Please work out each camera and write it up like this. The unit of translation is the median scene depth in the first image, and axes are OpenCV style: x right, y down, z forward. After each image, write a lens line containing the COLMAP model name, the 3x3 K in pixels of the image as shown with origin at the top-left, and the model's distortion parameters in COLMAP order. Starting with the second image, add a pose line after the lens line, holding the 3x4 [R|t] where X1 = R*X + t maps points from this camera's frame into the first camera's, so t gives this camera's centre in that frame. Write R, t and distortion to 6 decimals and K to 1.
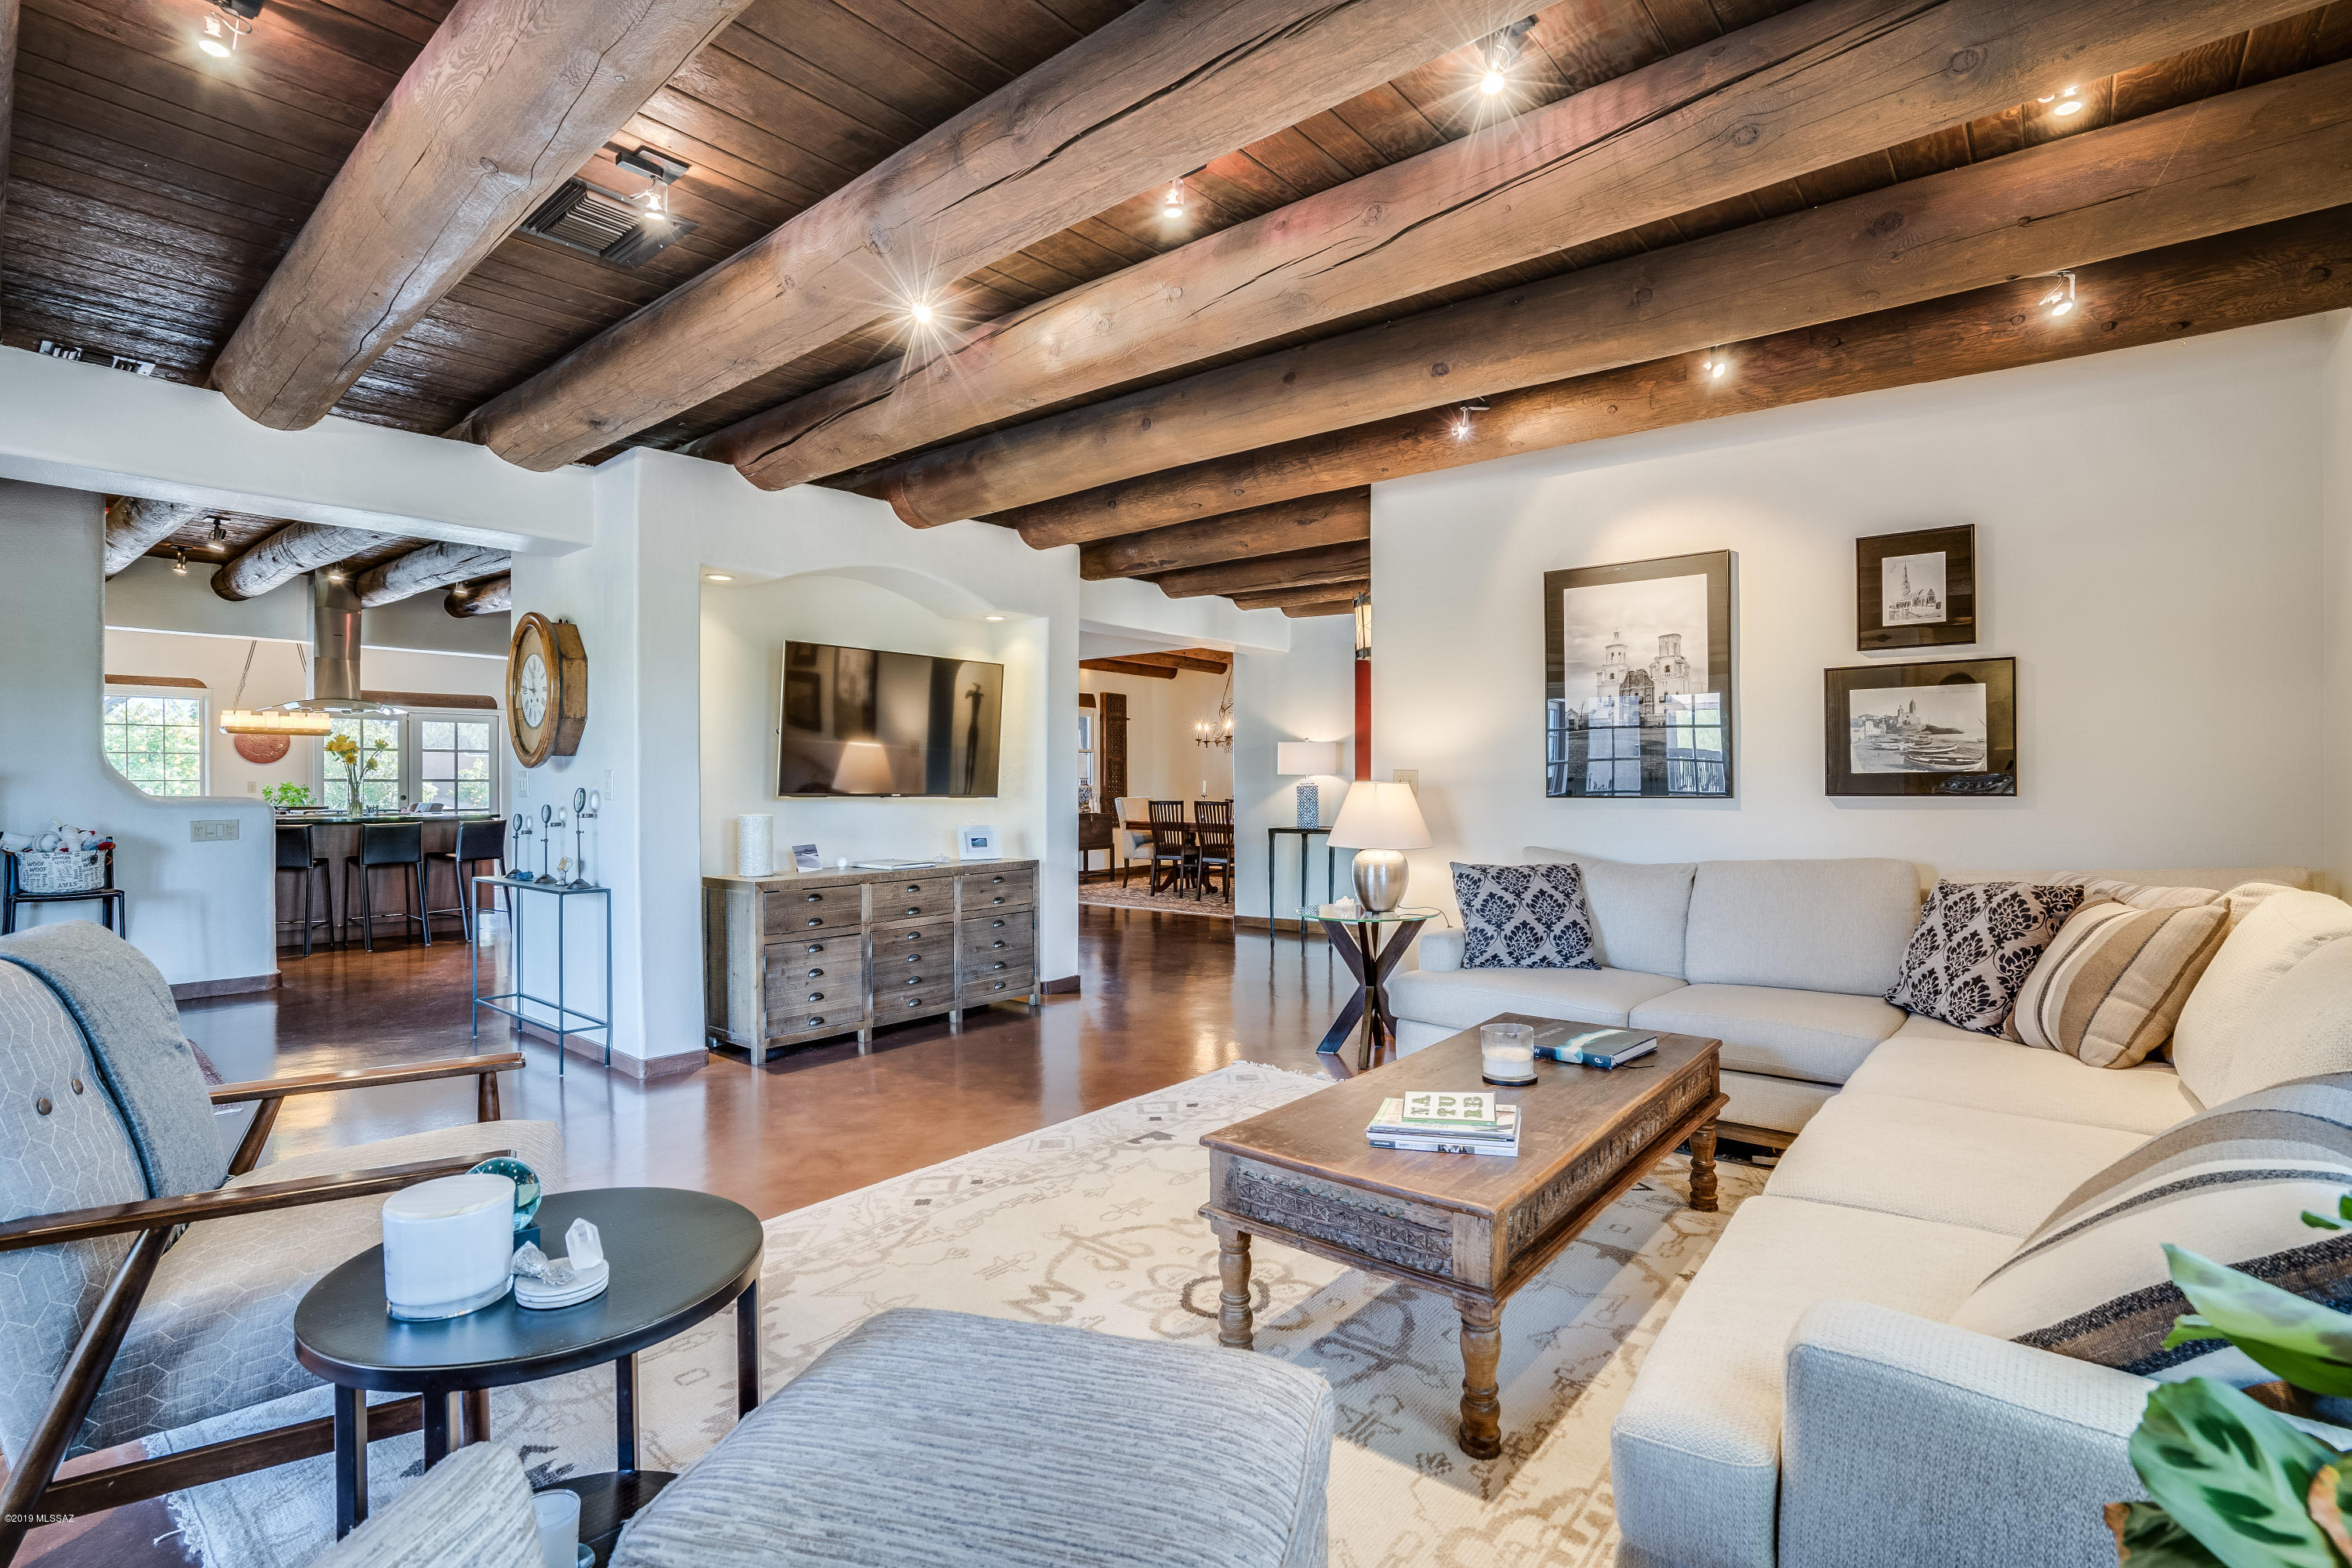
lens RADIAL K [[1094.7, 0, 1170.8], [0, 1094.7, 785.7], [0, 0, 1]] dist [-0.066464, 0.026980]
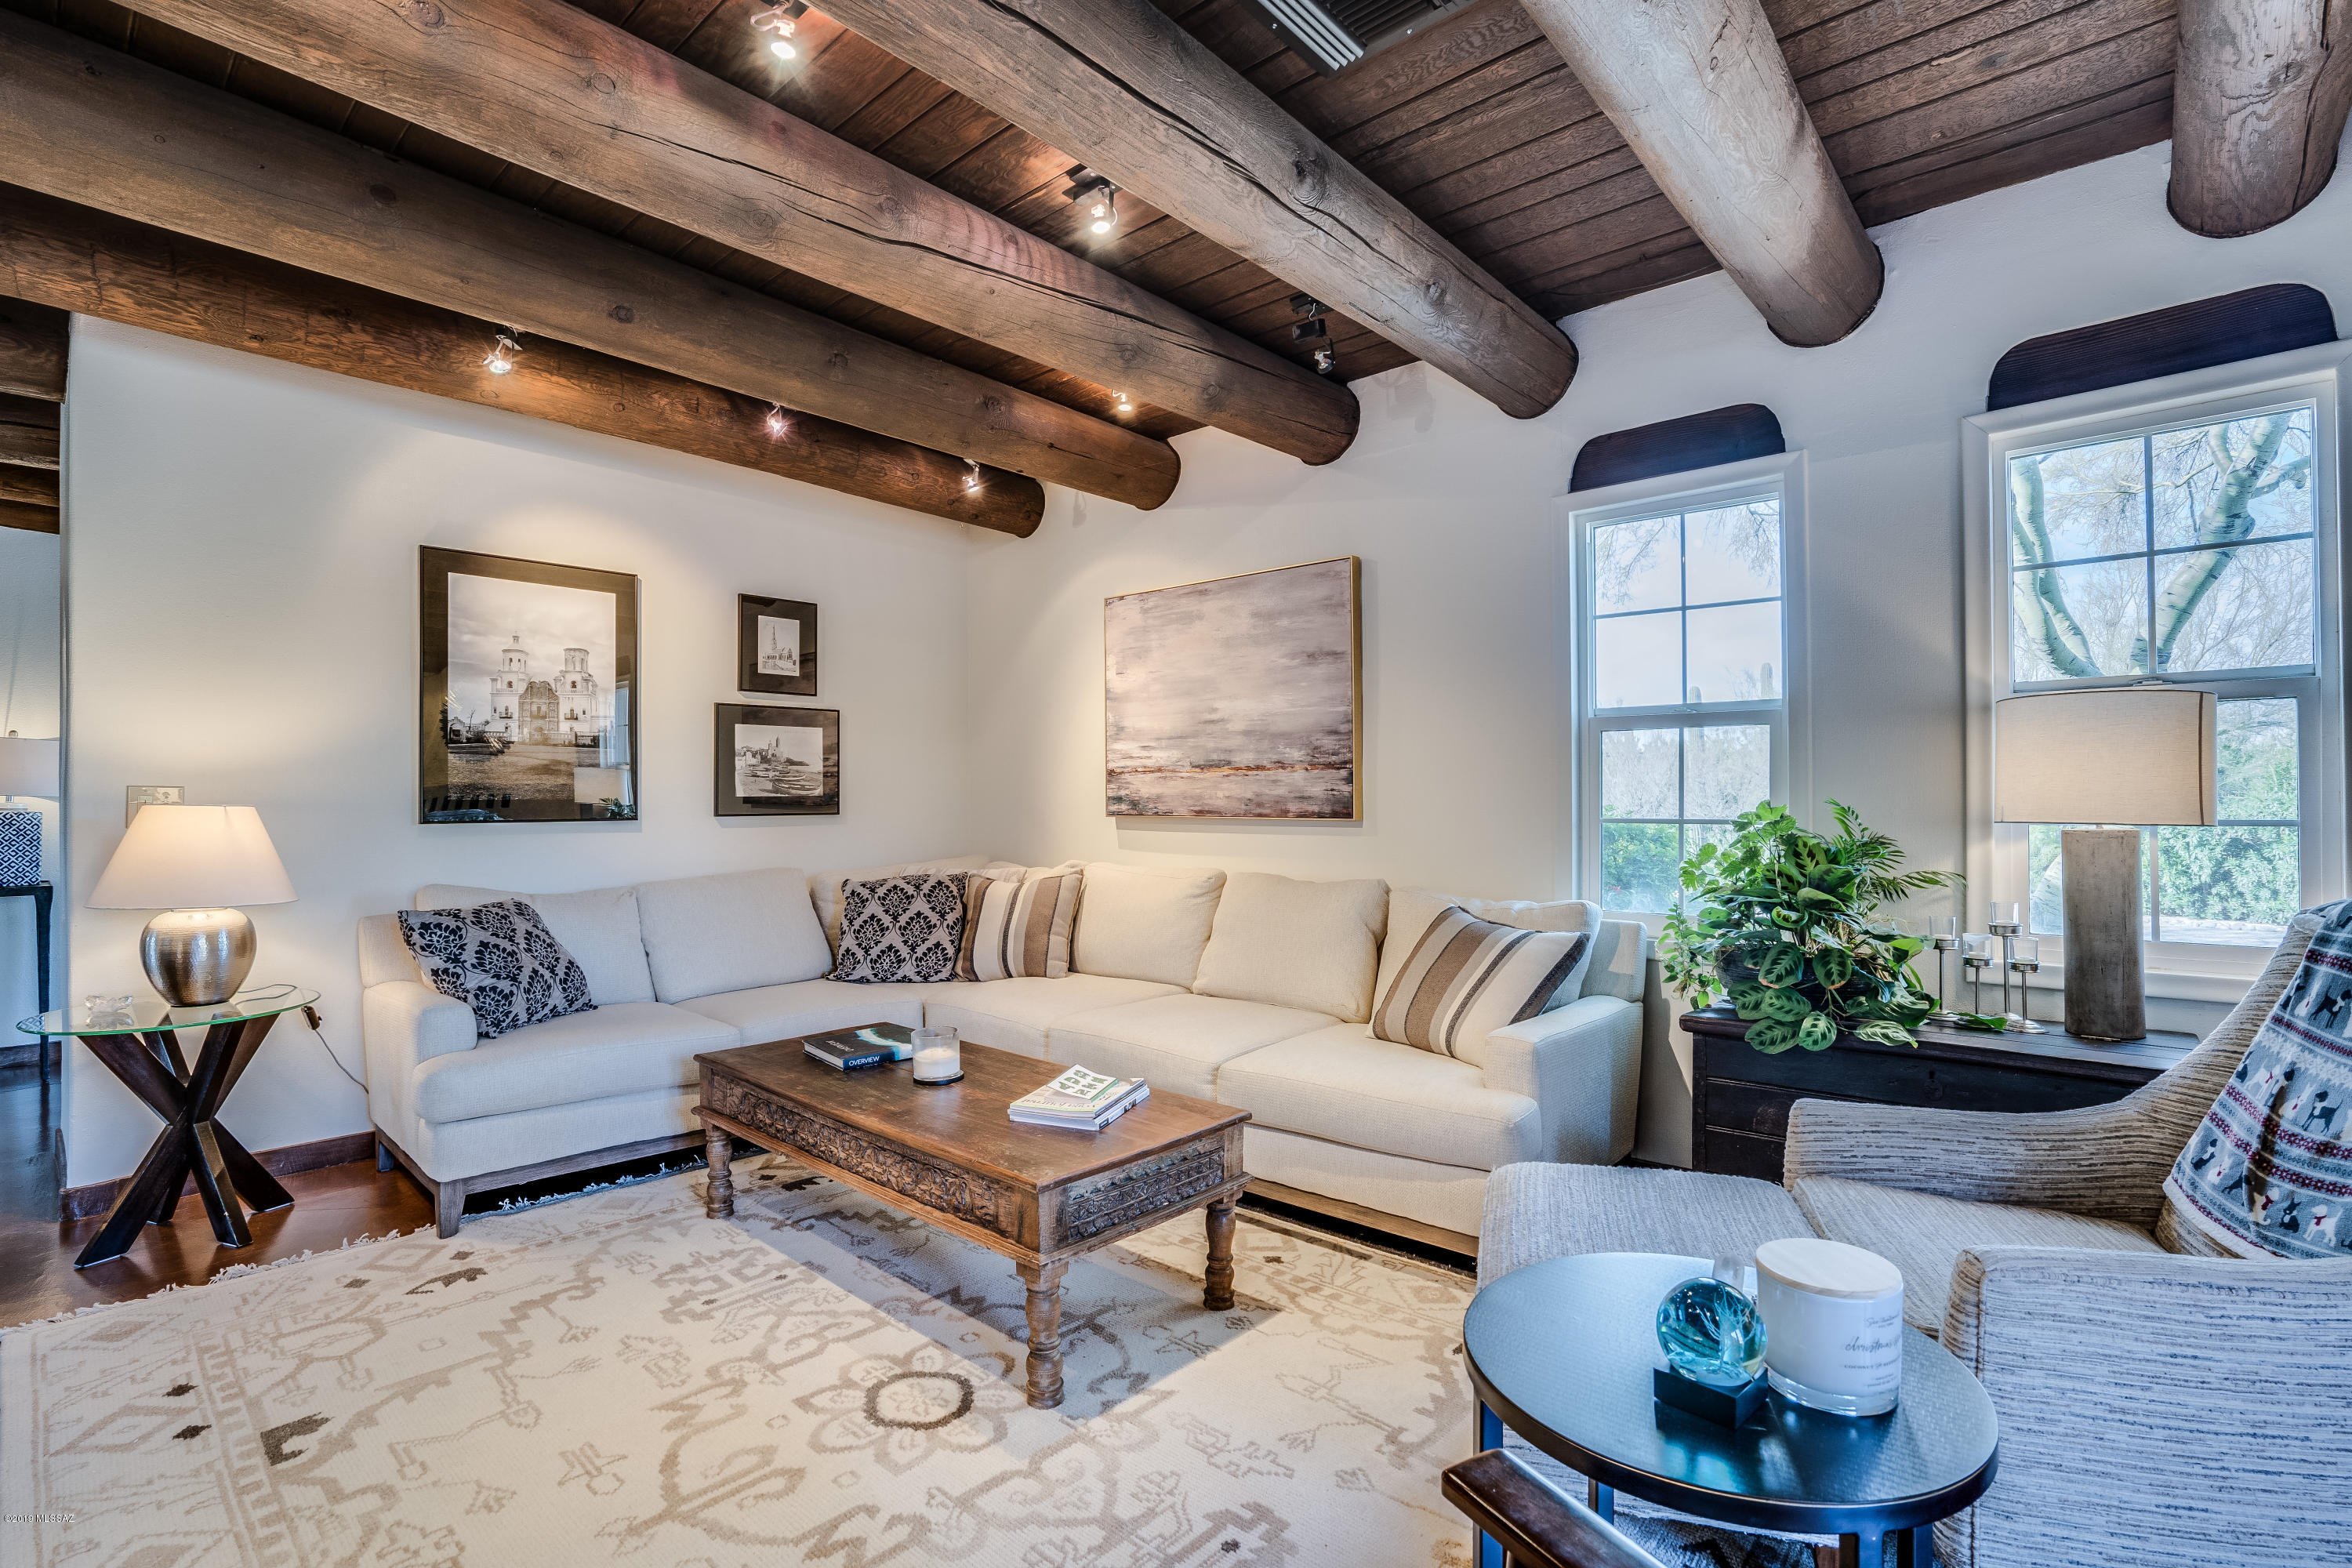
lens RADIAL K [[1094.7, 0, 1170.8], [0, 1094.7, 785.7], [0, 0, 1]] dist [-0.066464, 0.026980]
pose [[0.031070, 0.019441, 0.999328, -0.525794], [0.008382, 0.999771, -0.019710, 0.003937], [-0.999482, 0.008988, 0.030900, 0.508182]]
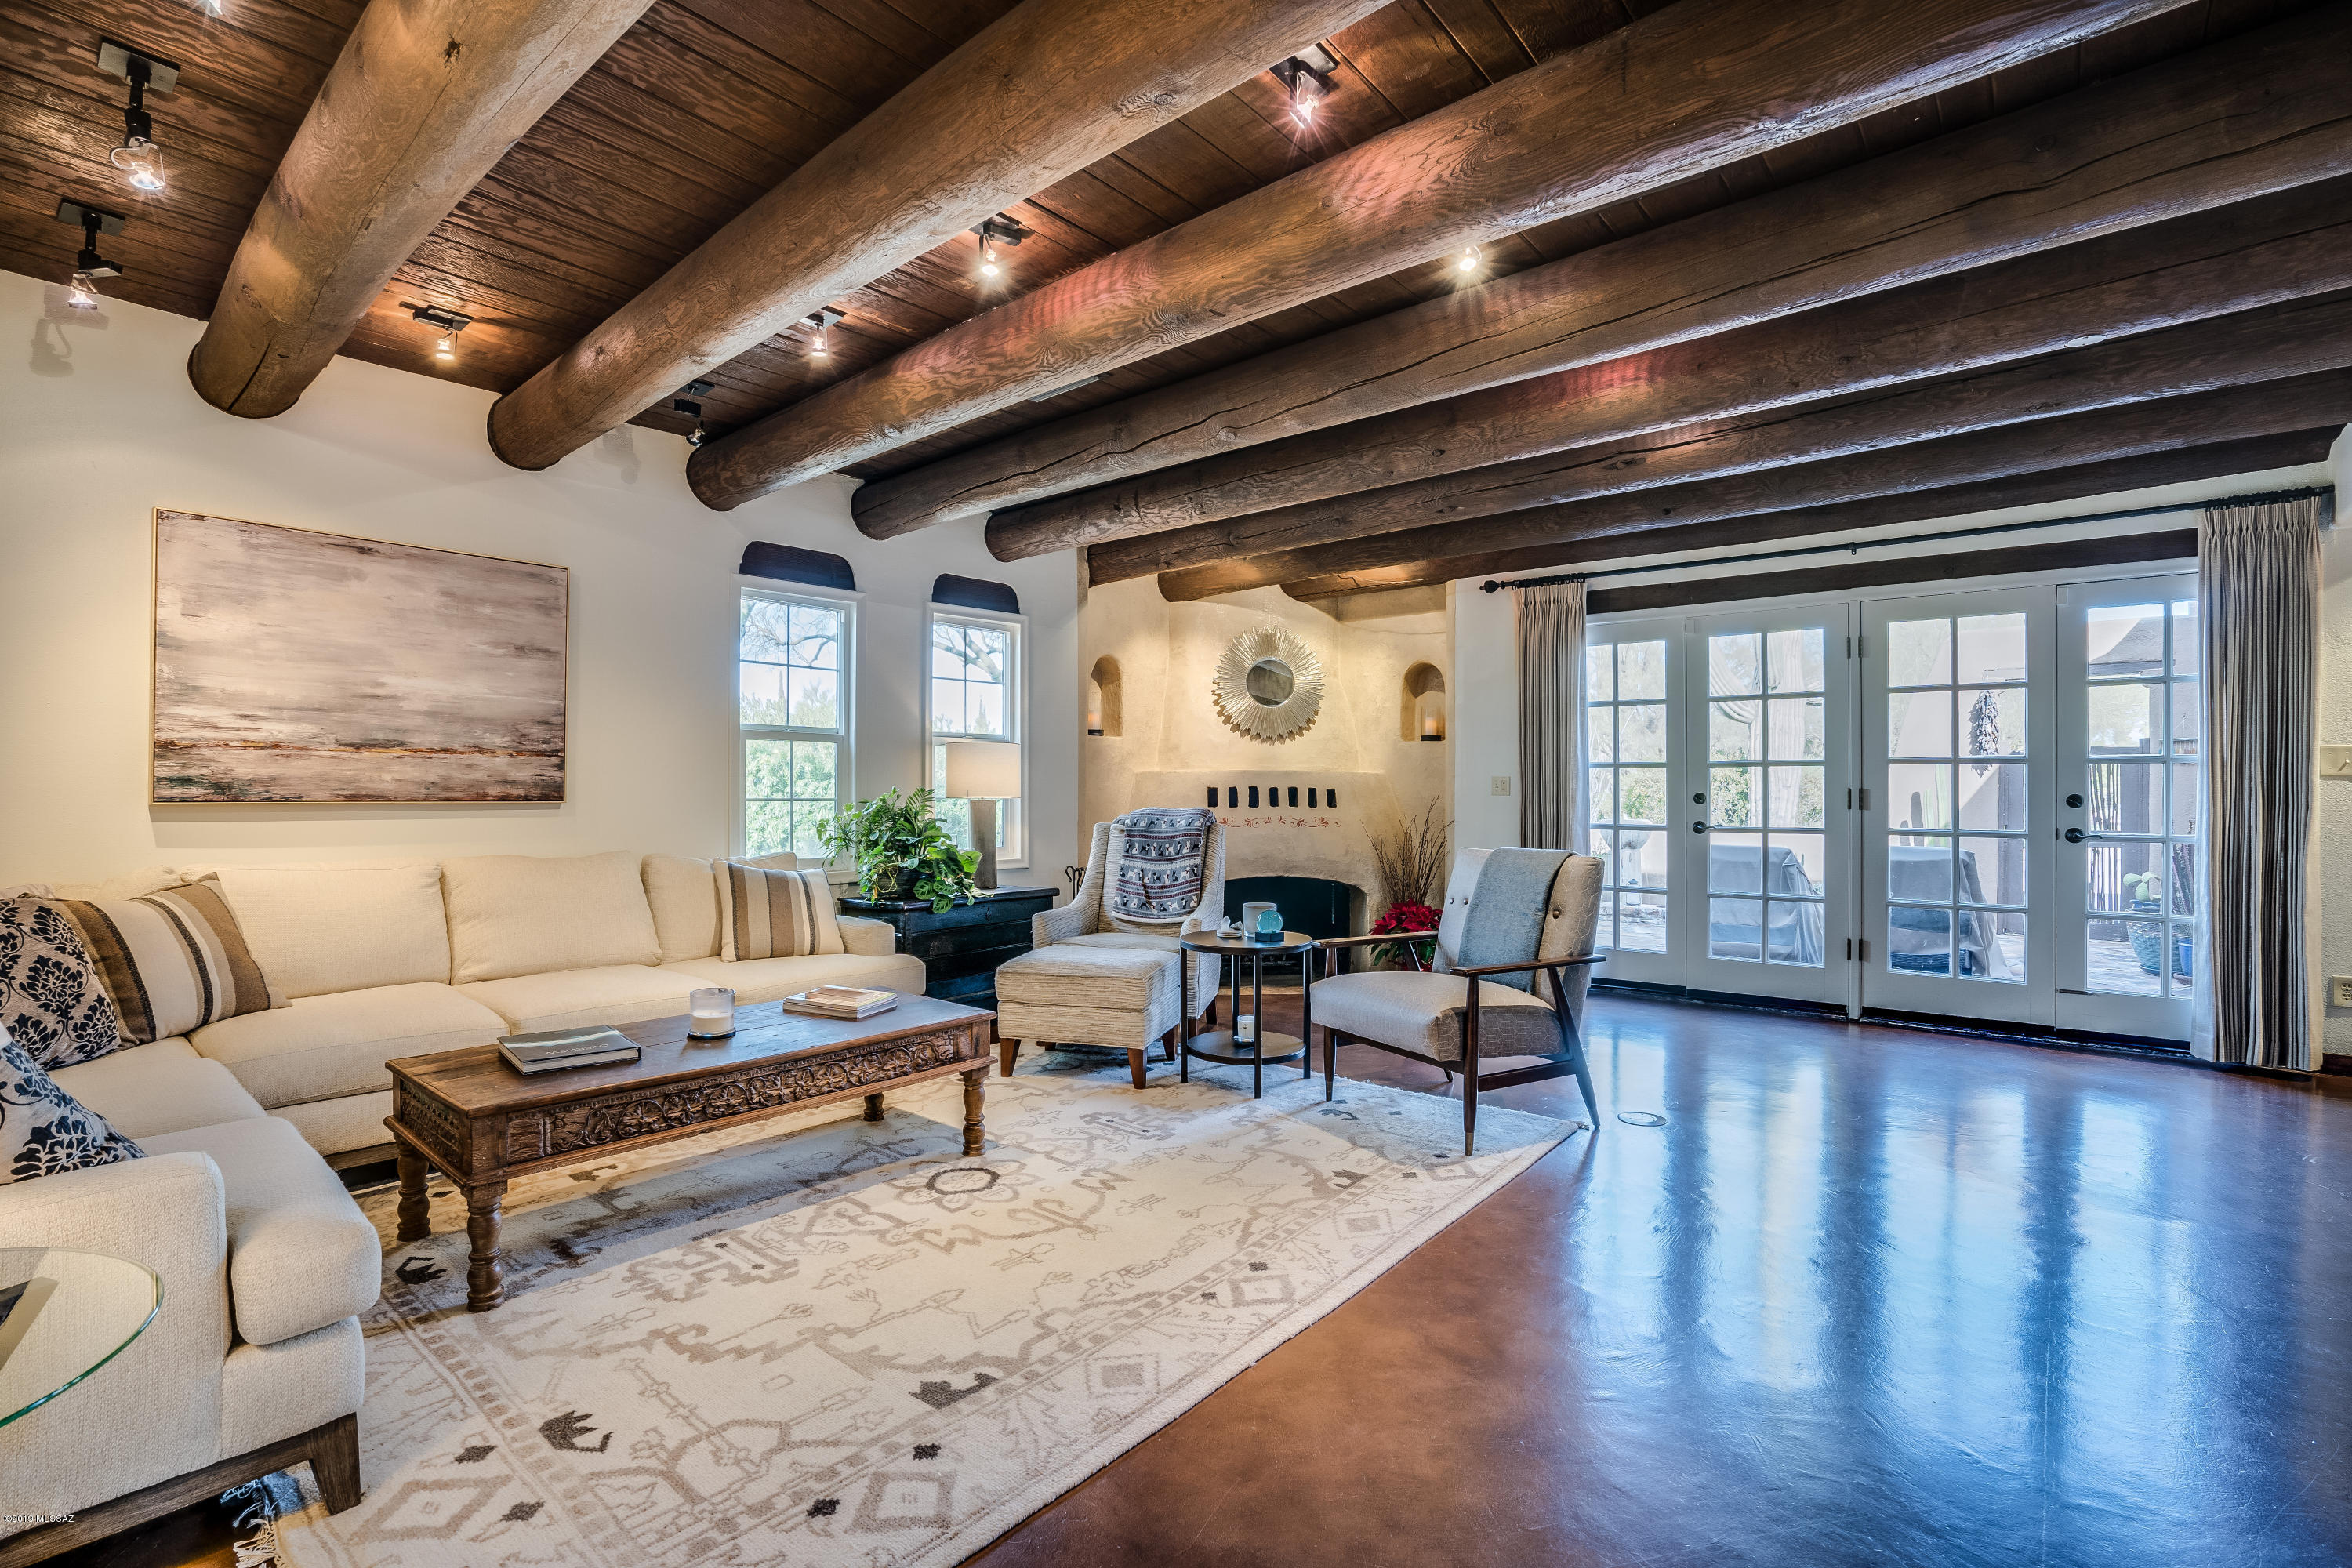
lens RADIAL K [[1094.7, 0, 1170.8], [0, 1094.7, 785.7], [0, 0, 1]] dist [-0.066464, 0.026980]
pose [[-0.999984, 0.003063, -0.004659, -0.127169], [0.003048, 0.999990, 0.003326, -0.002152], [0.004669, 0.003311, -0.999984, 1.512129]]
